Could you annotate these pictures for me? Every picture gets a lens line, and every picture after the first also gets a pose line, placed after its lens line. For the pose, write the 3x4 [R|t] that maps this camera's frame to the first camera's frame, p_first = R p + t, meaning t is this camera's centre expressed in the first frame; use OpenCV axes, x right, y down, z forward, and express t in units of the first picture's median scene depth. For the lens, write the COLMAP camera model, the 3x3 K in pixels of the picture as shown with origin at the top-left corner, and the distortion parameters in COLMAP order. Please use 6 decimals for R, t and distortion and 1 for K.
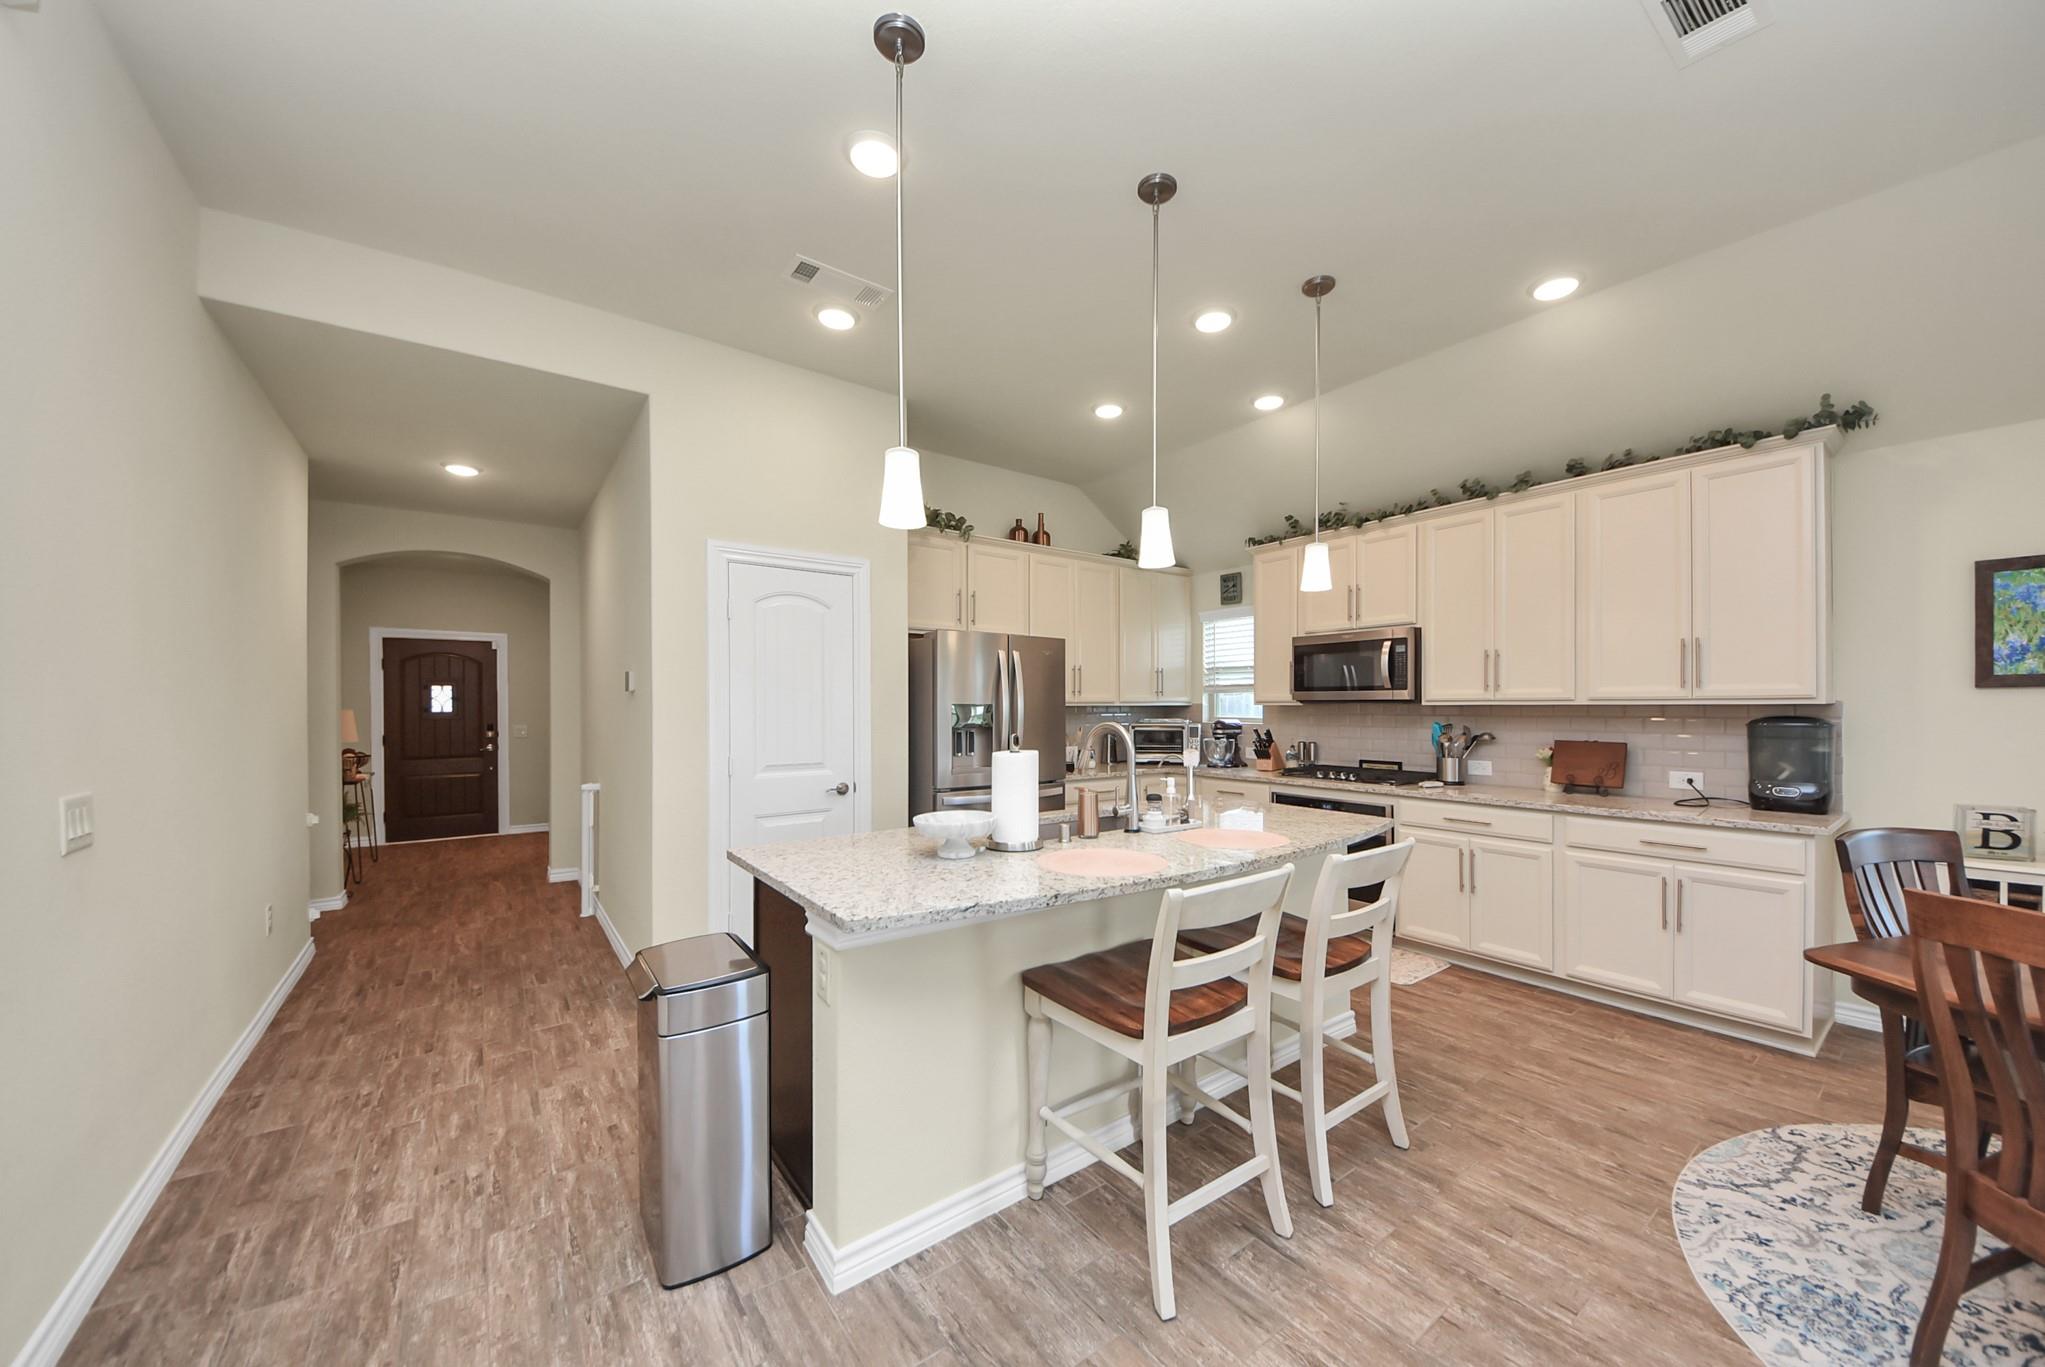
lens RADIAL K [[729.6, 0, 1050.1], [0, 729.6, 696.8], [0, 0, 1]] dist [0.000053, 0.000004]
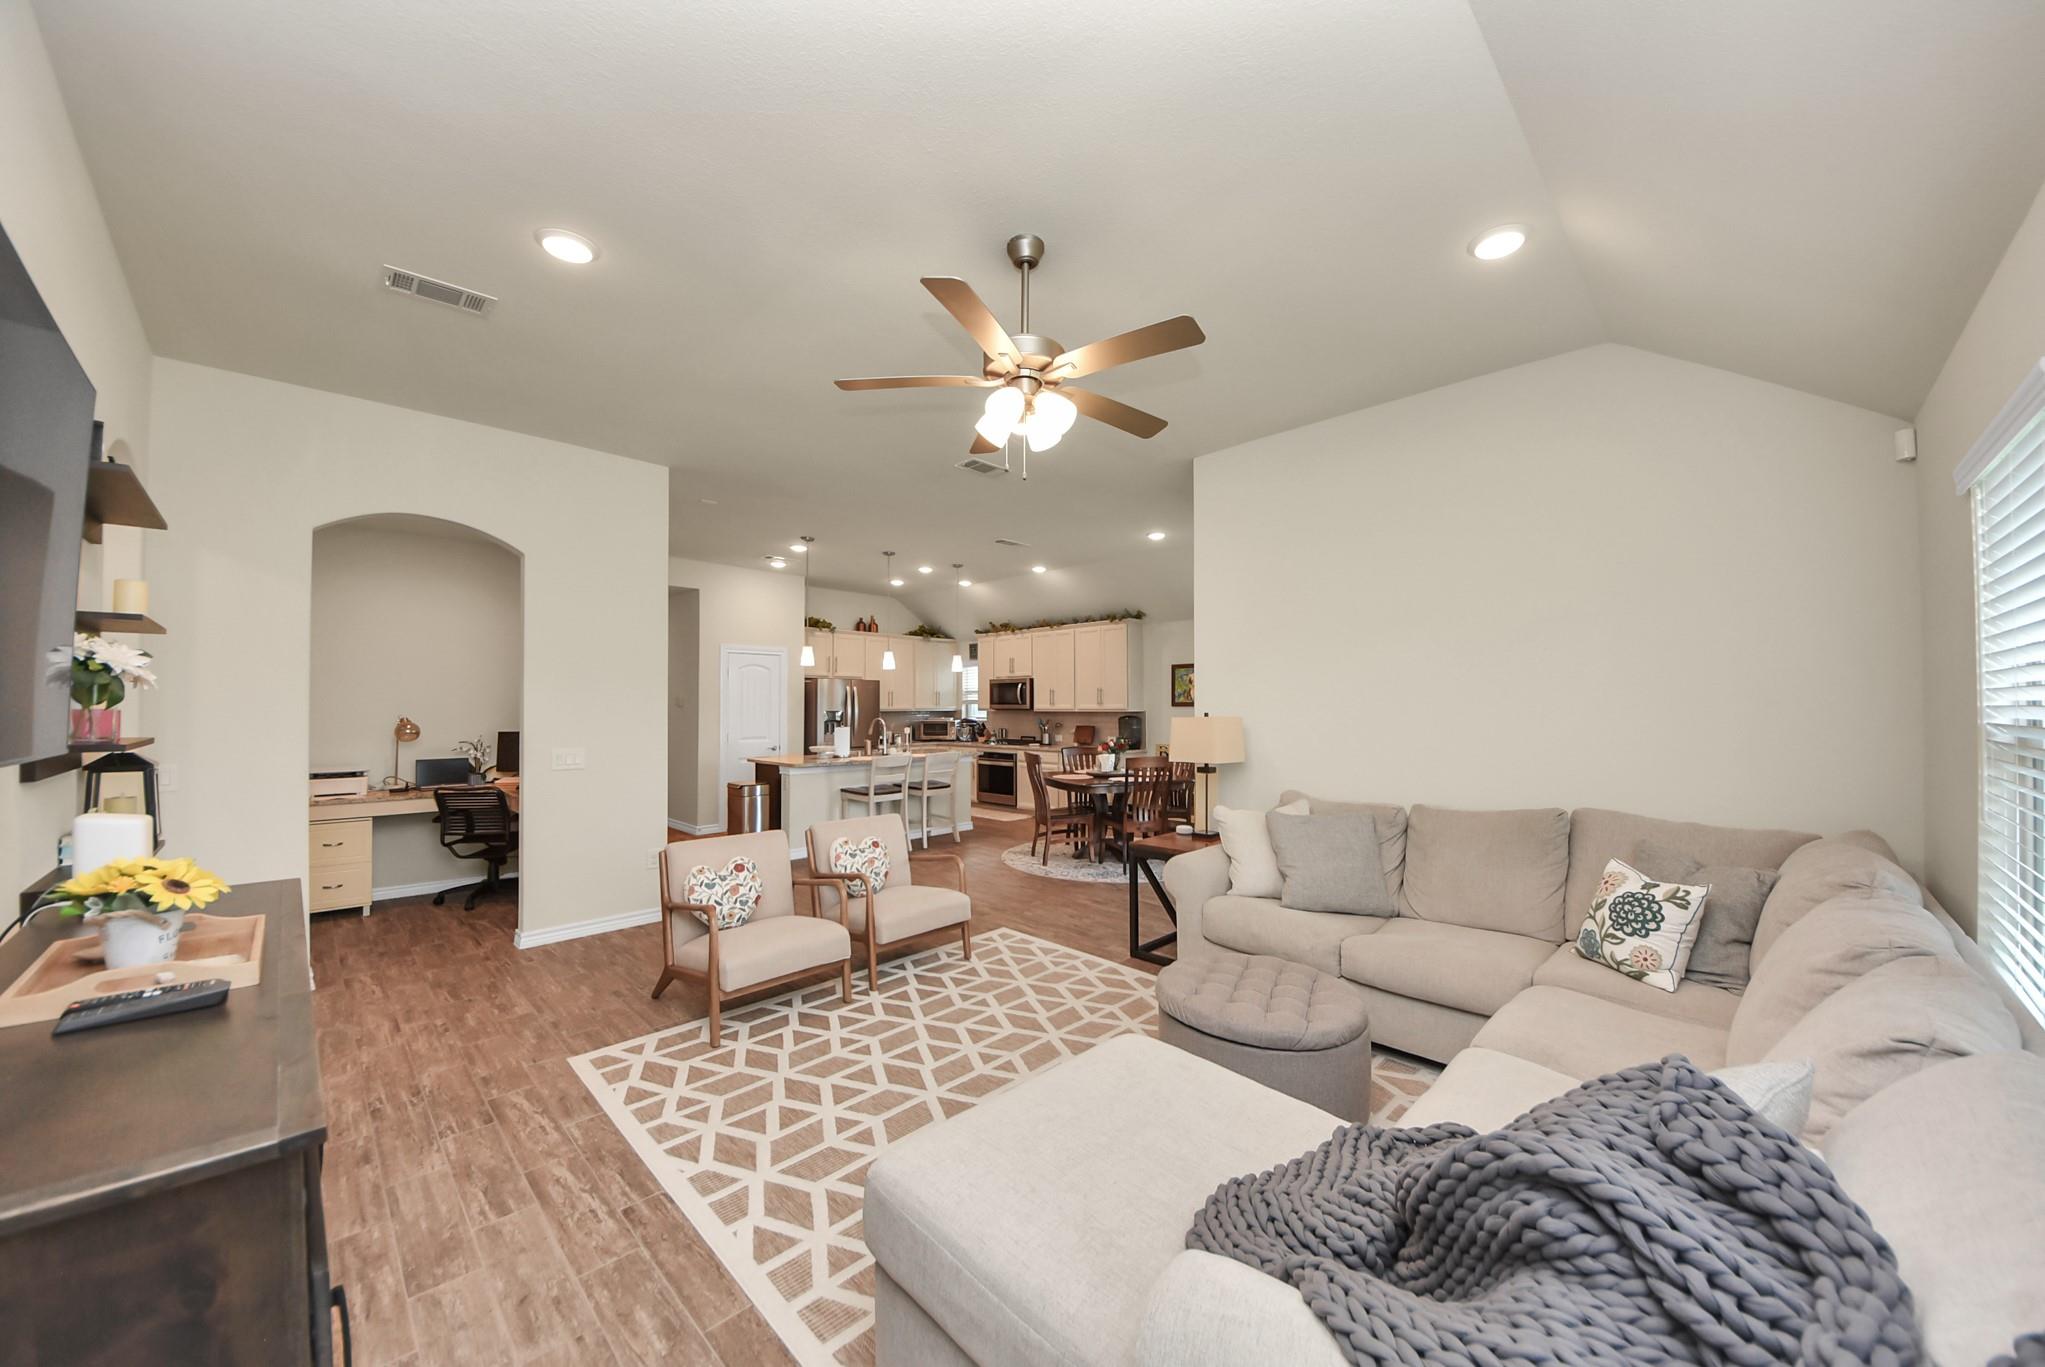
lens RADIAL K [[724.8, 0, 1073.8], [0, 724.8, 692.6], [0, 0, 1]] dist [-0.036847, -0.000045]
pose [[0.983469, 0.001942, 0.181067, 0.207378], [-0.000708, 0.999976, -0.006879, -0.031096], [-0.181076, 0.006637, 0.983447, -1.258989]]
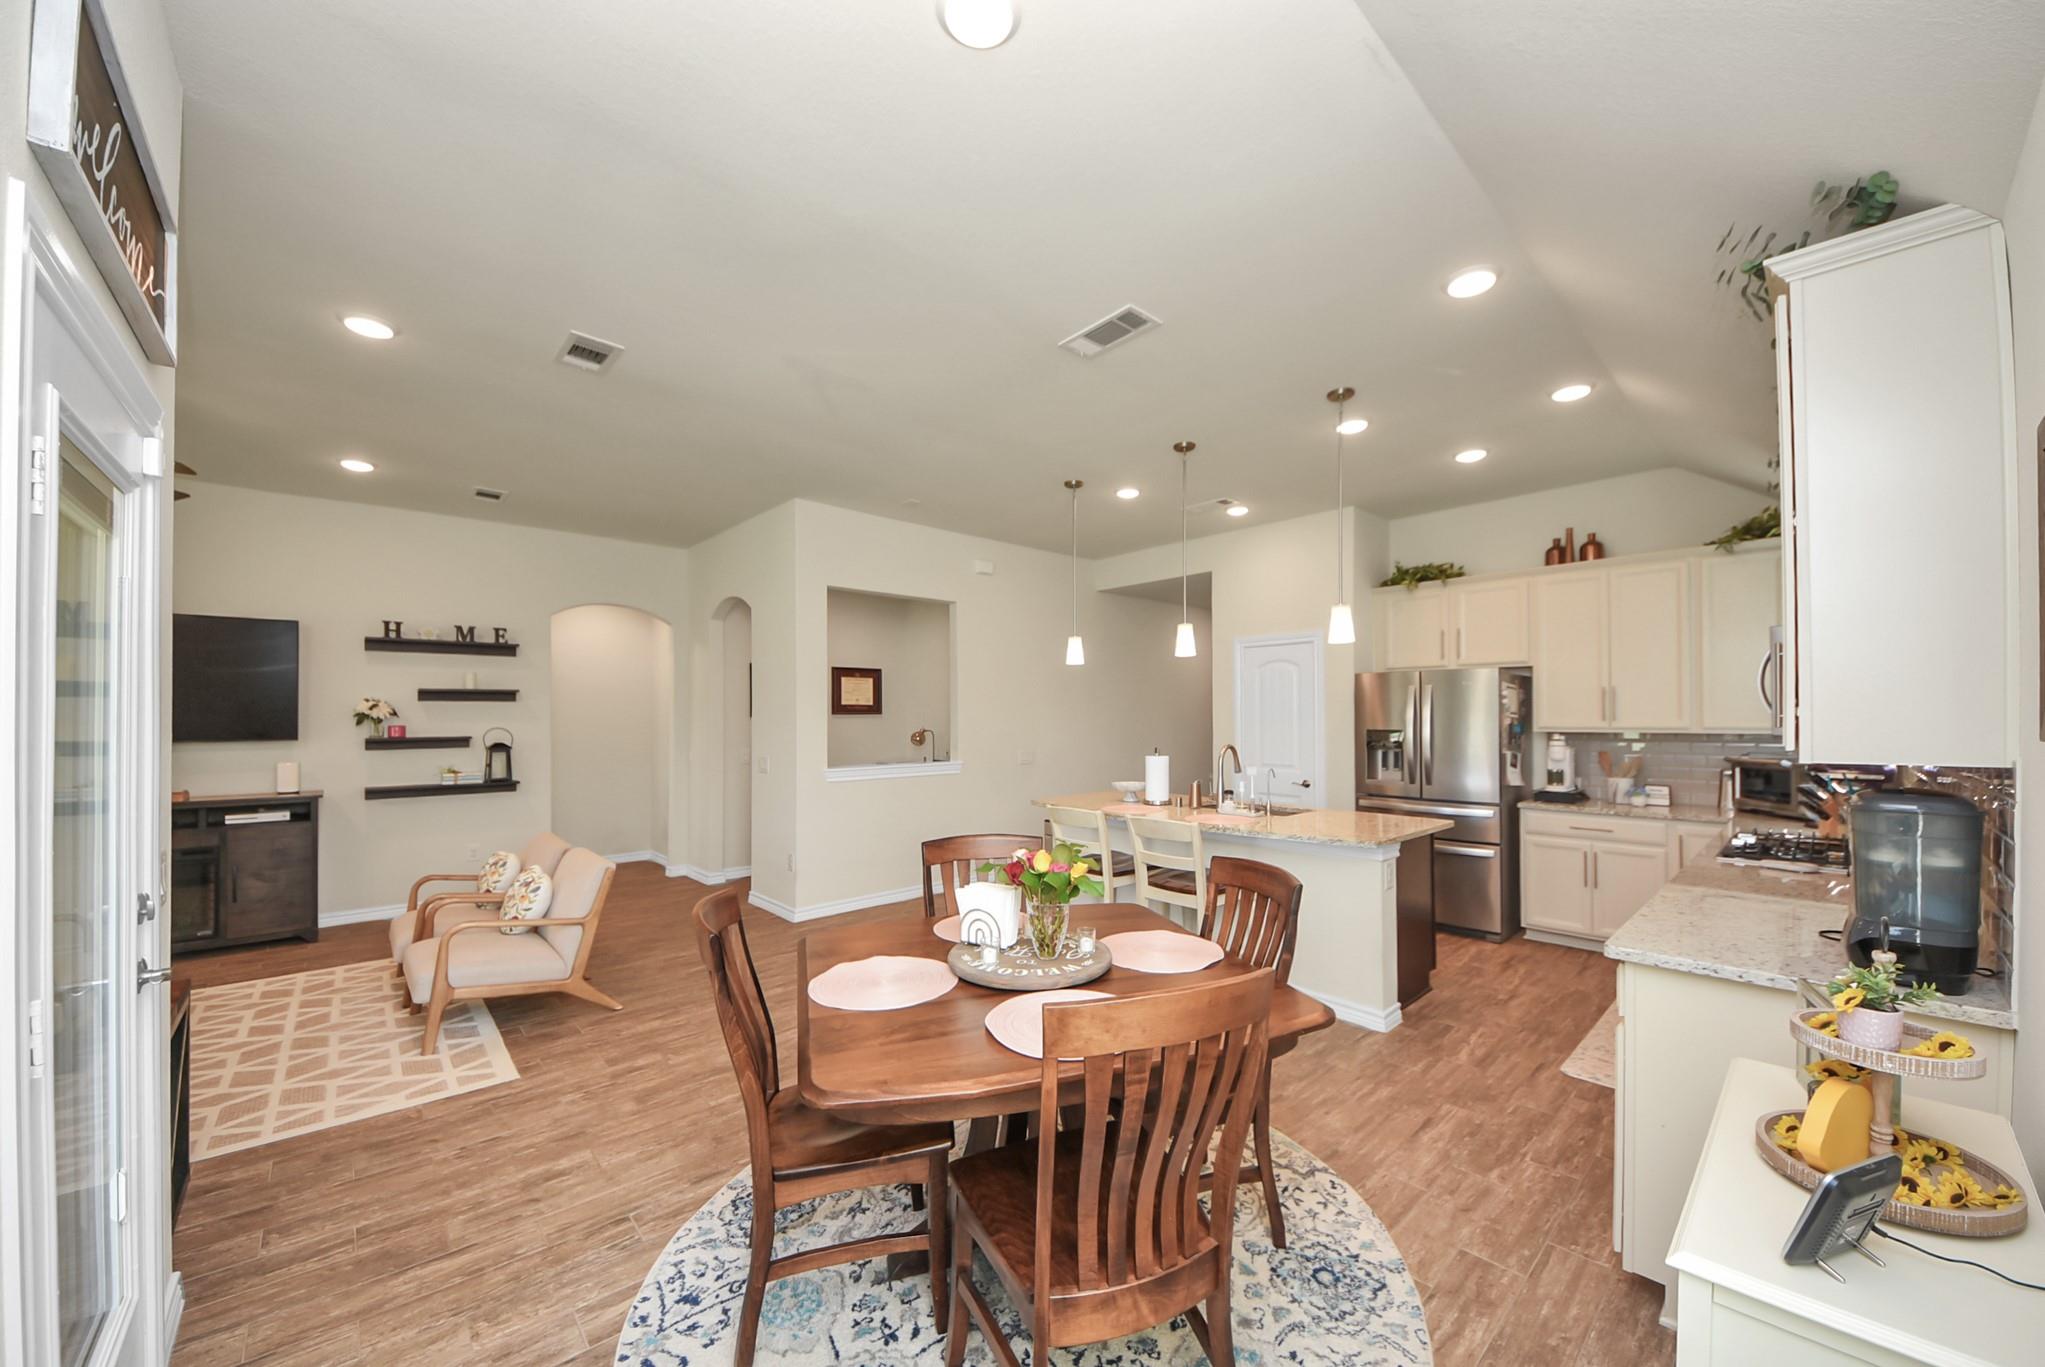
lens RADIAL K [[740.5, 0, 1030.8], [0, 740.5, 704.2], [0, 0, 1]] dist [-0.001837, -0.000181]
pose [[0.090588, -0.010458, -0.995834, 1.054474], [0.012748, 0.999875, -0.009341, -0.029361], [0.995807, -0.011849, 0.090710, 0.252973]]
